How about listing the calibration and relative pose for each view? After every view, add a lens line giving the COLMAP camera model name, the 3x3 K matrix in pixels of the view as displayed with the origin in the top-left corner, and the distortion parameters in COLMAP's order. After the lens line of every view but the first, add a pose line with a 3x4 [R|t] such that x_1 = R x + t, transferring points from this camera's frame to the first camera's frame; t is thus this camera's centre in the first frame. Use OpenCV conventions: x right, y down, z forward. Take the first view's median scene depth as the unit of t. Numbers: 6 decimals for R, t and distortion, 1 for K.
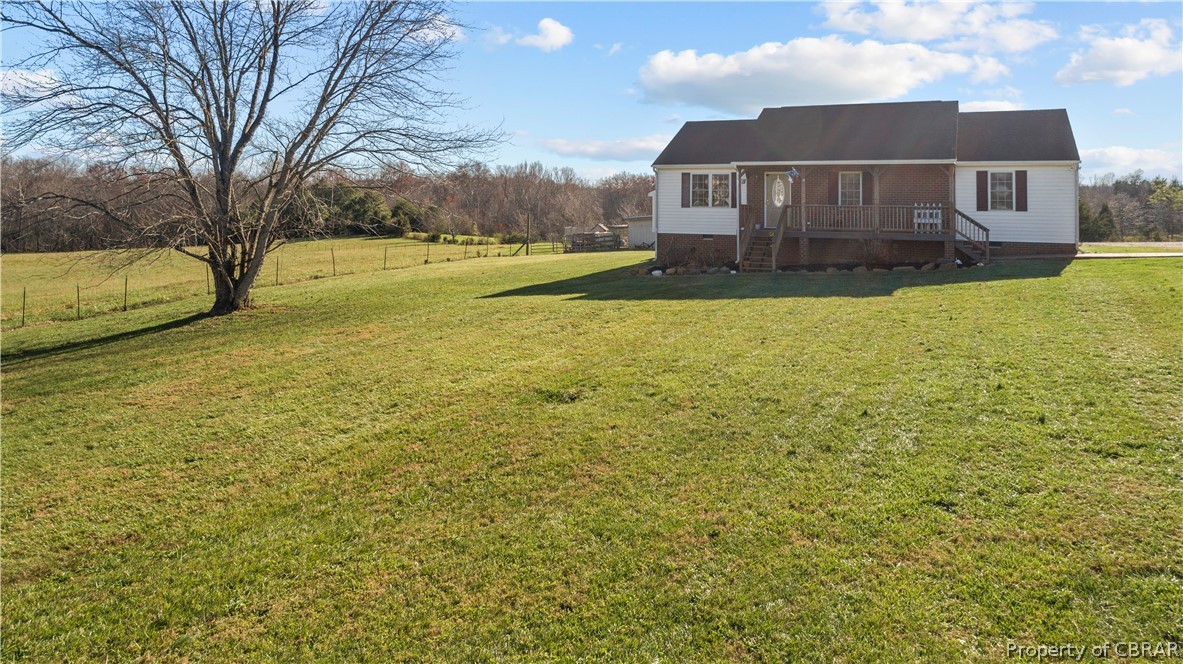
lens RADIAL K [[950.9, 0, 595.1], [0, 950.9, 337.6], [0, 0, 1]] dist [-0.003140, 0.003507]
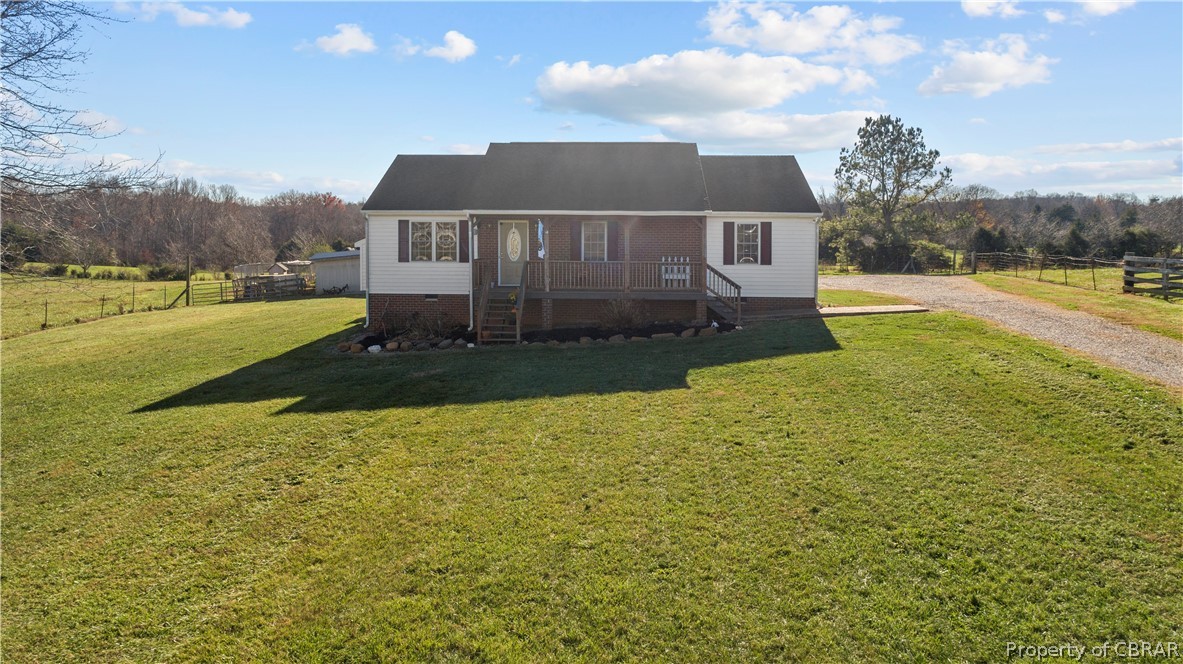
lens RADIAL K [[950.9, 0, 595.1], [0, 950.9, 337.6], [0, 0, 1]] dist [-0.003140, 0.003507]
pose [[0.941575, -0.026878, 0.335729, -0.024941], [0.032061, 0.999437, -0.009904, -0.058573], [-0.335274, 0.020089, 0.941906, 0.180875]]
